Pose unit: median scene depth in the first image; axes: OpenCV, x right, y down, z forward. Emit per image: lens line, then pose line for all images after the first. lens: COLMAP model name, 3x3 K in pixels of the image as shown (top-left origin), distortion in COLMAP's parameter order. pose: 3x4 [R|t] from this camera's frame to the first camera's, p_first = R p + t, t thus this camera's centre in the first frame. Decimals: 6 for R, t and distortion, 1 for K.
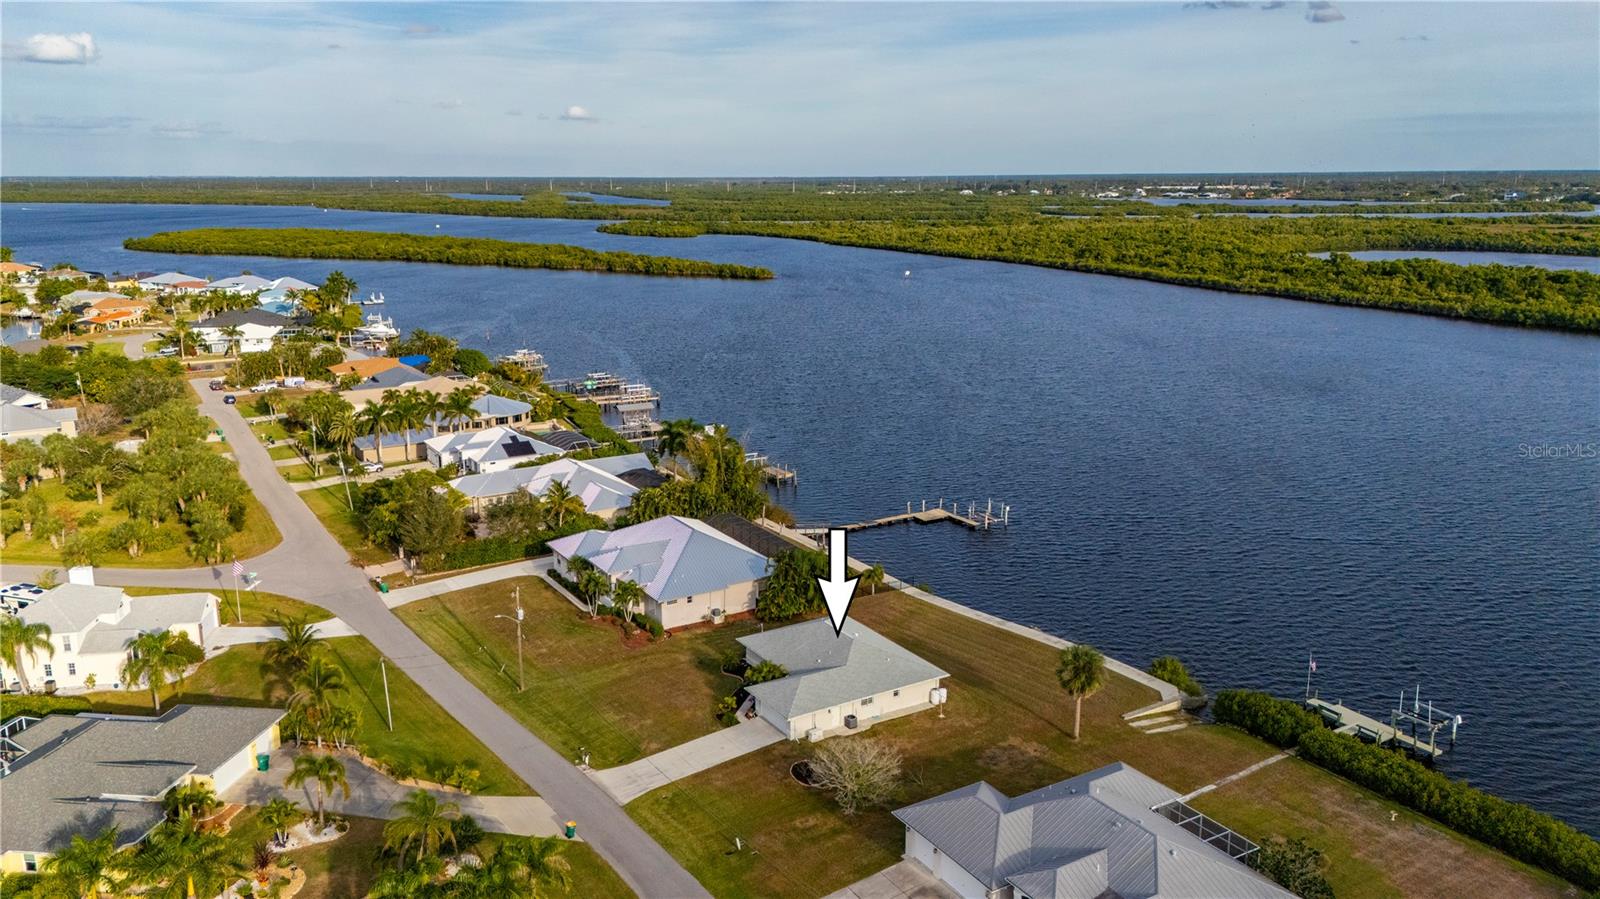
lens RADIAL K [[1171.7, 0, 800.0], [0, 1171.7, 449.5], [0, 0, 1]] dist [0.090816, -0.103976]
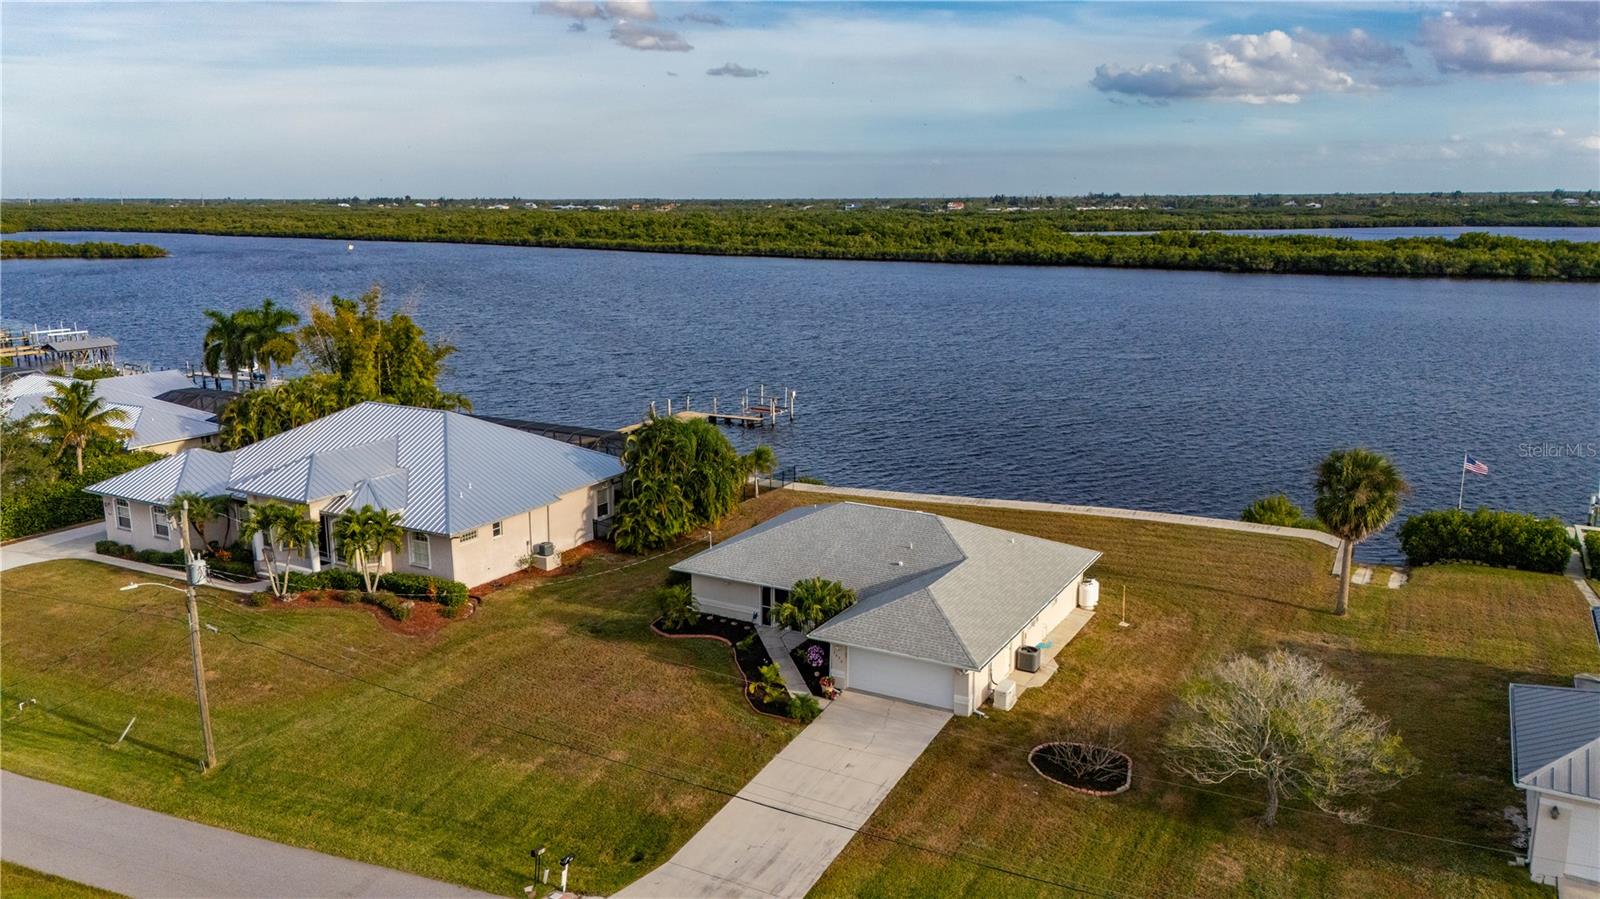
lens RADIAL K [[1171.7, 0, 800.0], [0, 1171.7, 449.5], [0, 0, 1]] dist [0.090816, -0.103976]
pose [[0.871653, -0.102038, 0.479384, -0.070176], [0.112506, 0.993627, 0.006929, 0.033735], [-0.477036, 0.047893, 0.877578, 0.158116]]
